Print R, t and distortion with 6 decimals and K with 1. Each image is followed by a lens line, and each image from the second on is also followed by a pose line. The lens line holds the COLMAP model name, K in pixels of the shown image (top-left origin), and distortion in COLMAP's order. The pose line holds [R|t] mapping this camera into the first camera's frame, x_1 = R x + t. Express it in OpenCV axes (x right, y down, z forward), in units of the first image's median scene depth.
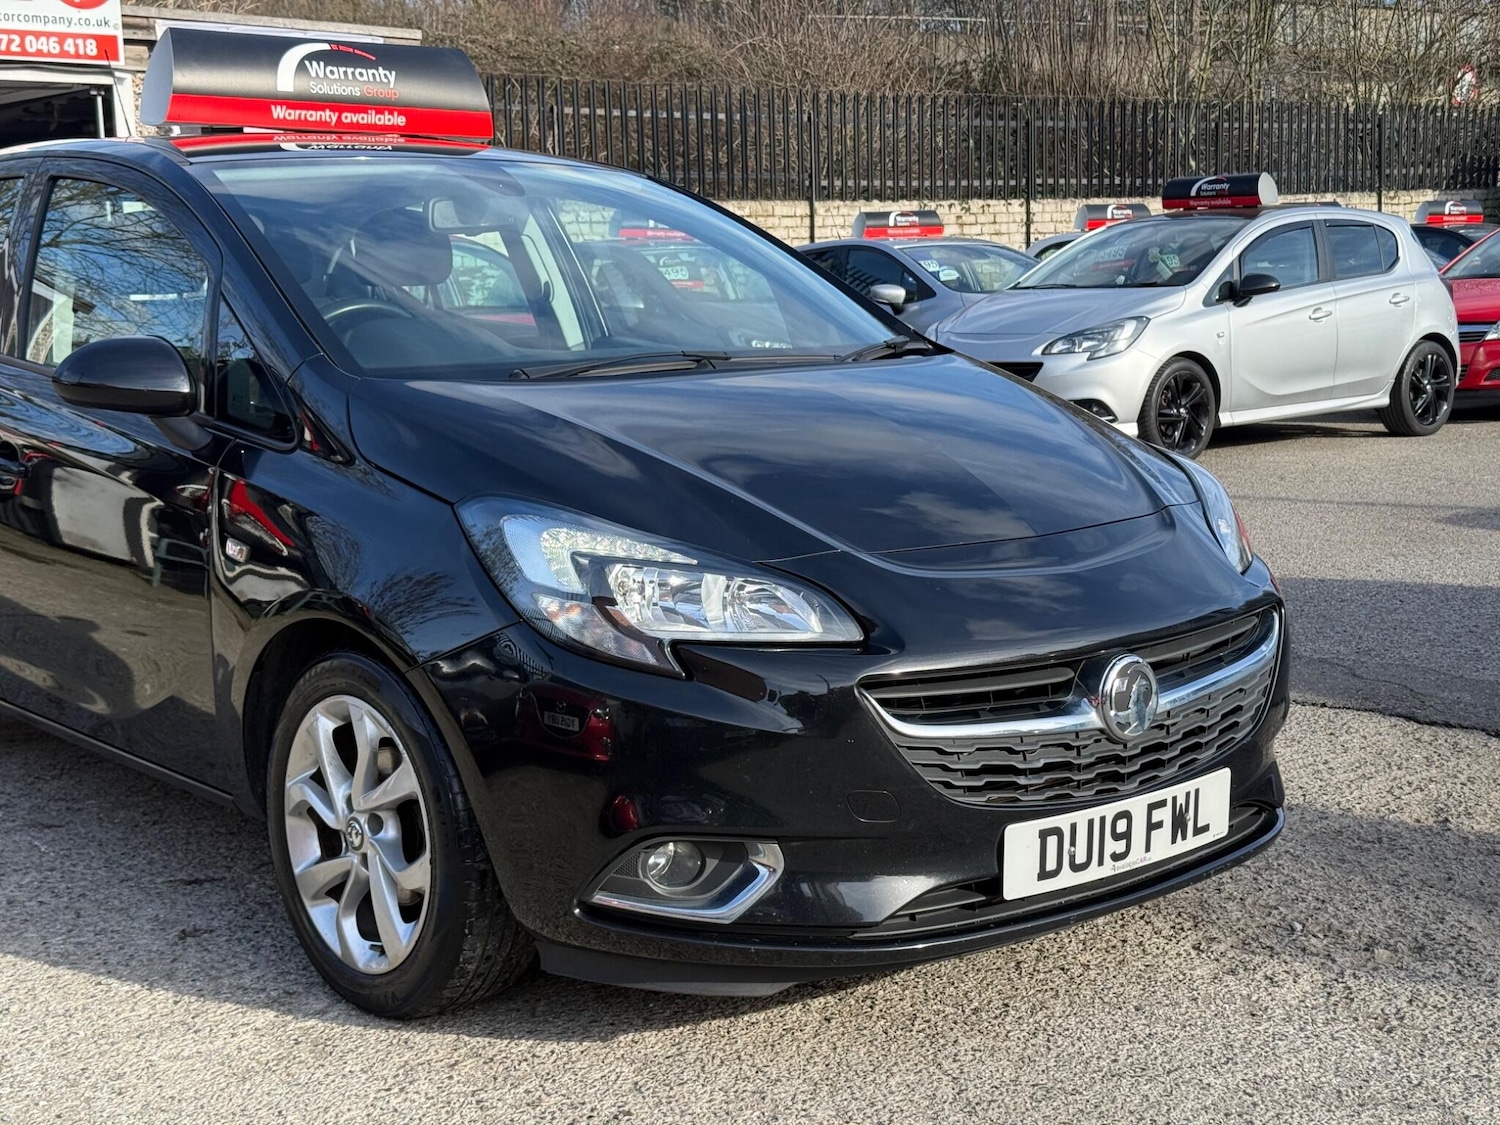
lens RADIAL K [[2084.5, 0, 760.4], [0, 2084.5, 571.0], [0, 0, 1]] dist [0.197697, -0.448215]
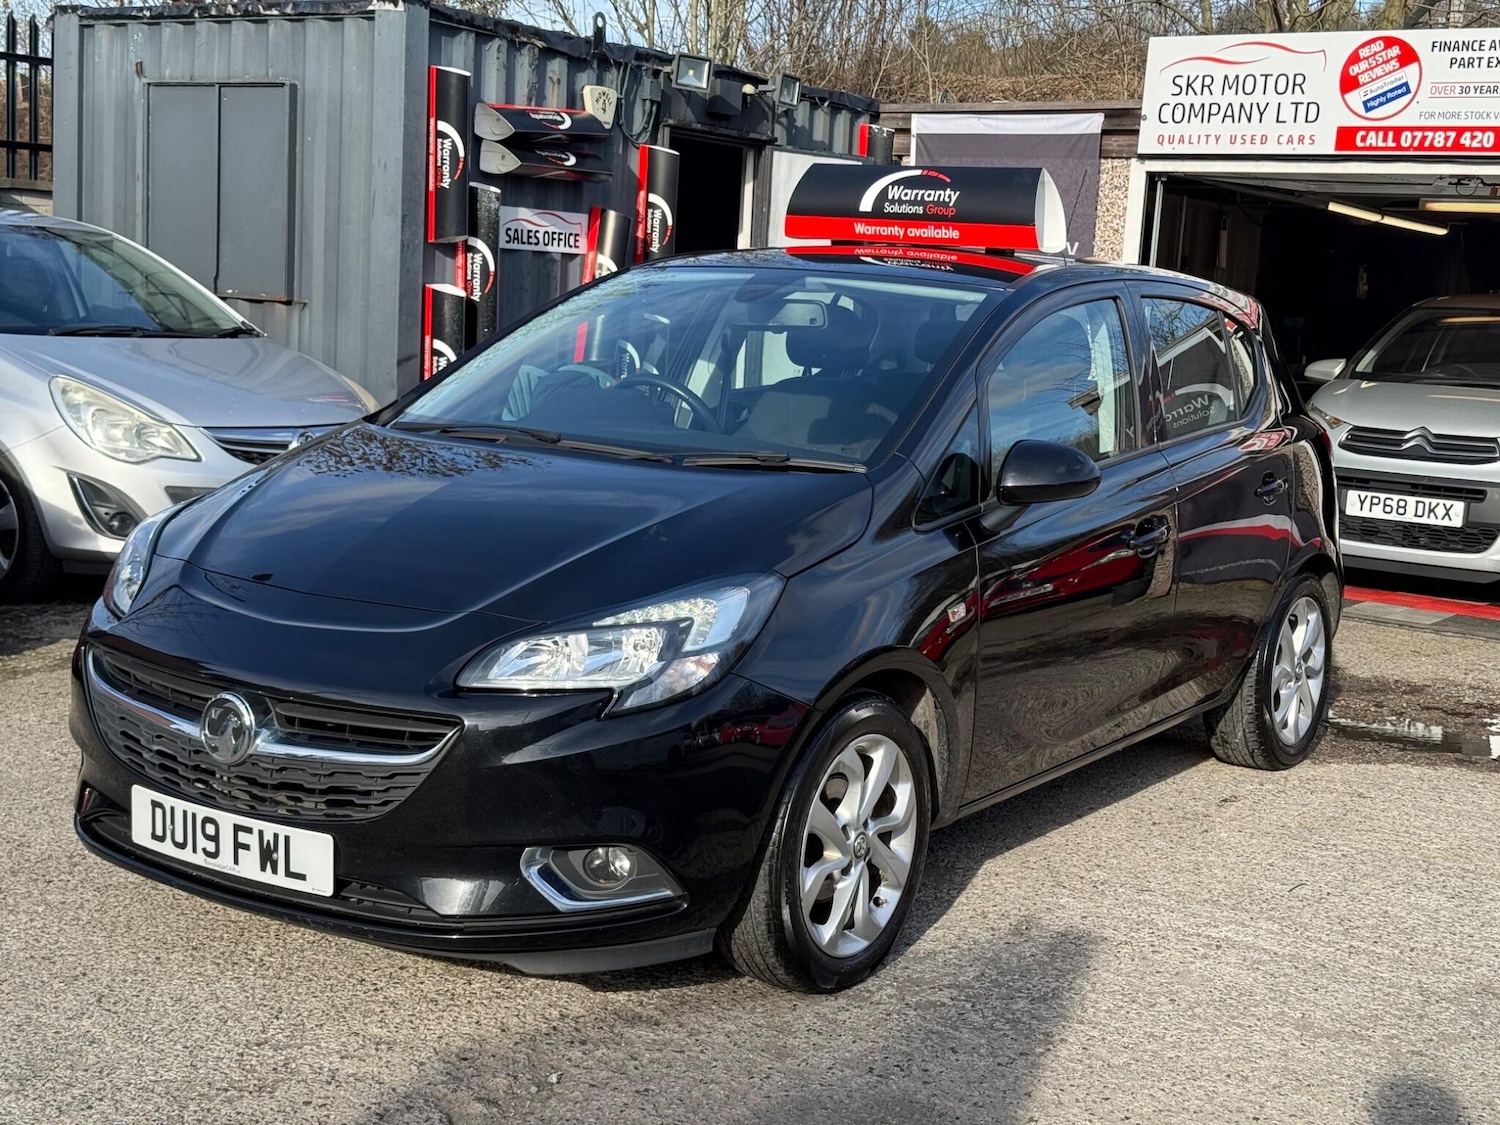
lens RADIAL K [[2084.5, 0, 760.4], [0, 2084.5, 571.0], [0, 0, 1]] dist [0.197697, -0.448215]
pose [[0.264617, 0.167273, -0.949735, 1.282758], [-0.195915, 0.973629, 0.116895, -0.210842], [0.944243, 0.155135, 0.290410, 0.853960]]
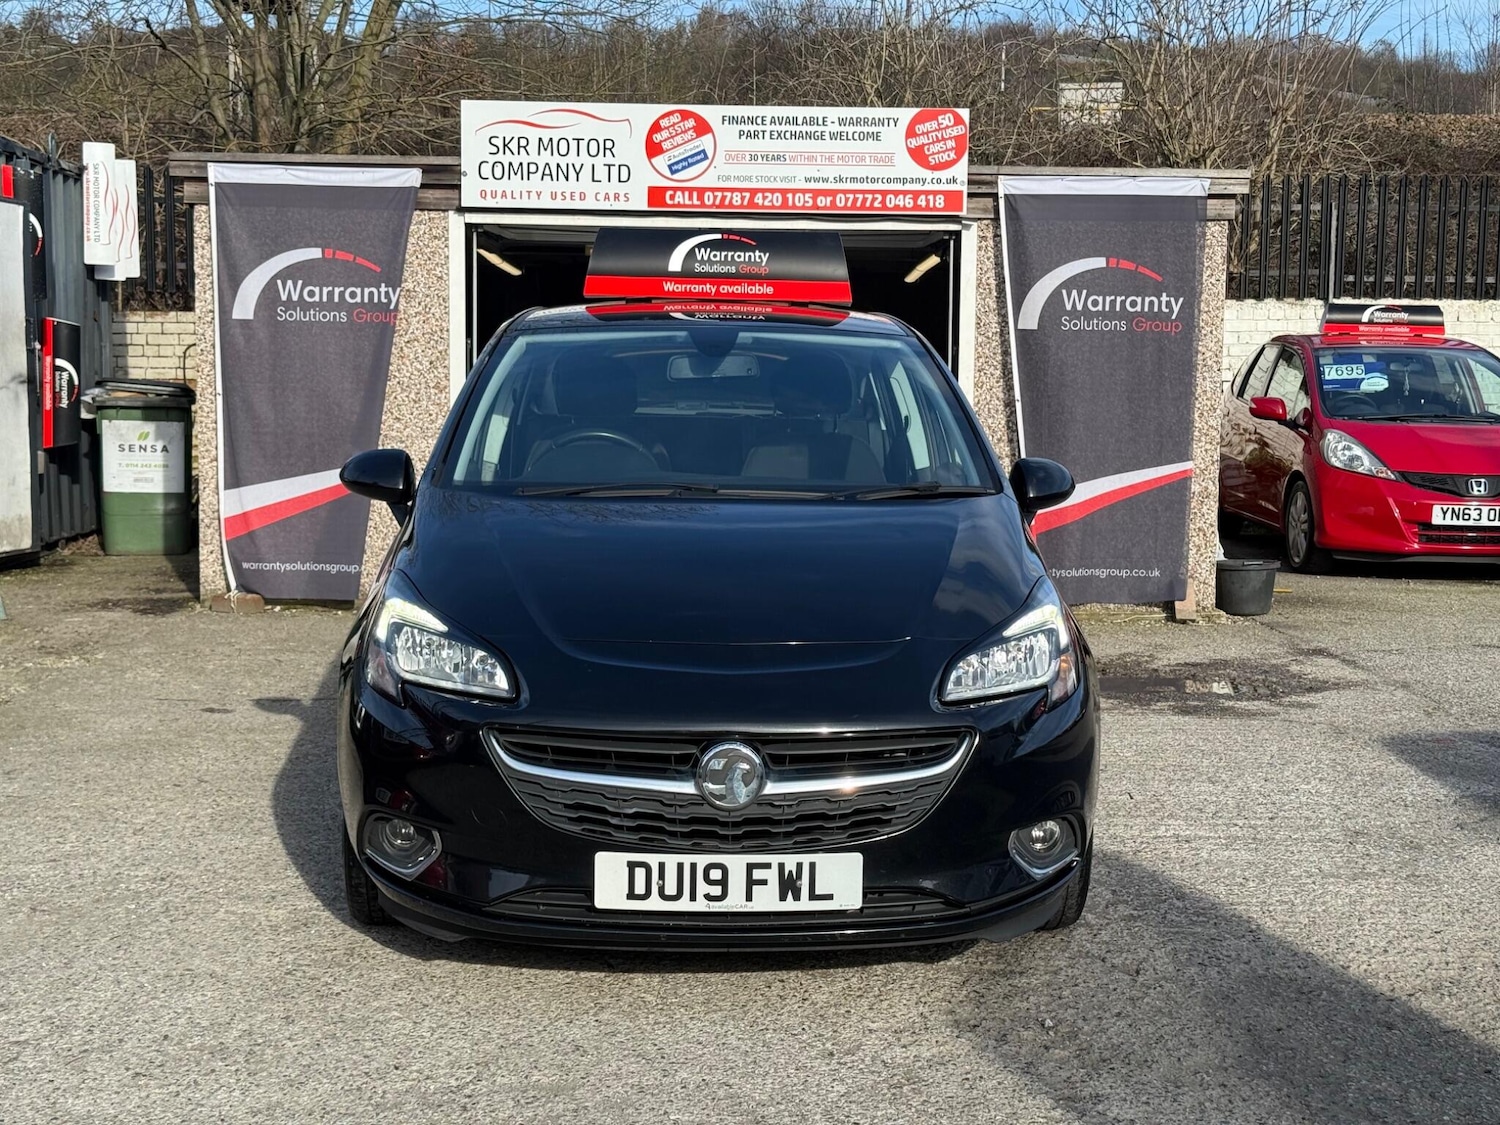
lens RADIAL K [[2073.9, 0, 749.5], [0, 2073.9, 564.5], [0, 0, 1]] dist [0.161121, -0.041976]
pose [[0.782645, 0.091830, -0.615658, 0.883270], [-0.115664, 0.993288, 0.001120, -0.065528], [0.611628, 0.070333, 0.788013, -0.003586]]
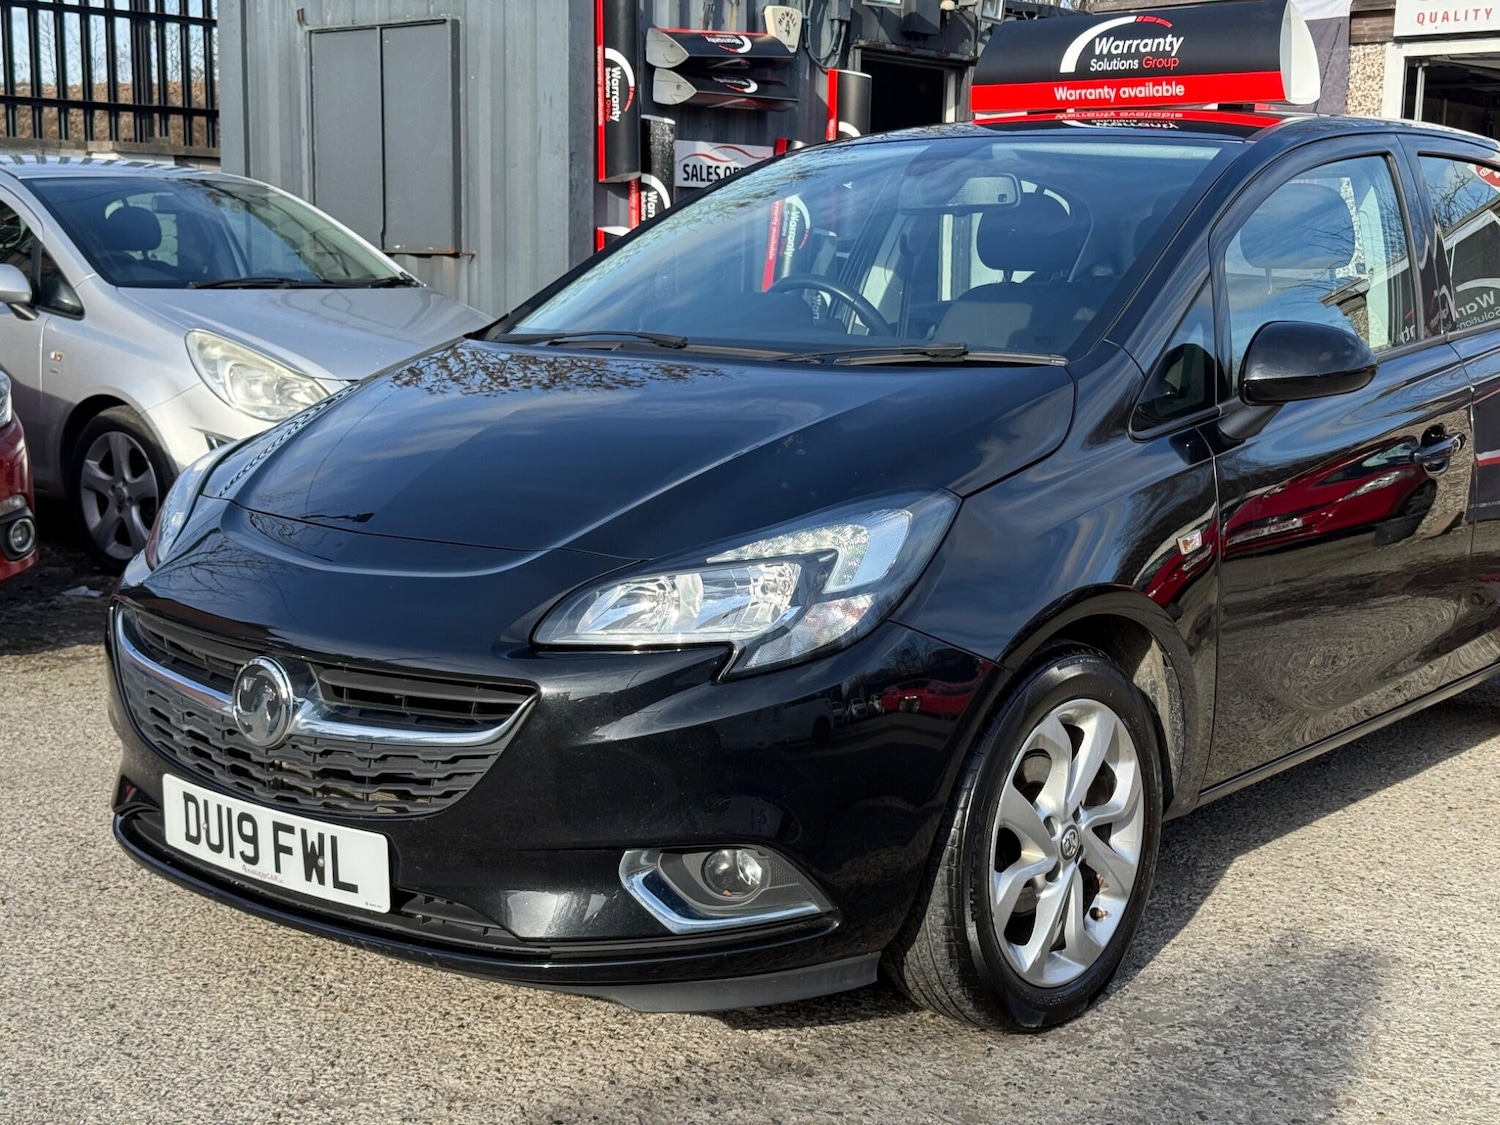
lens RADIAL K [[2084.9, 0, 730.1], [0, 2084.9, 552.3], [0, 0, 1]] dist [0.198100, -0.444456]
pose [[0.150027, 0.163178, -0.975123, 1.051159], [-0.155962, 0.977843, 0.139637, -0.161605], [0.976303, 0.131133, 0.172153, 0.956163]]
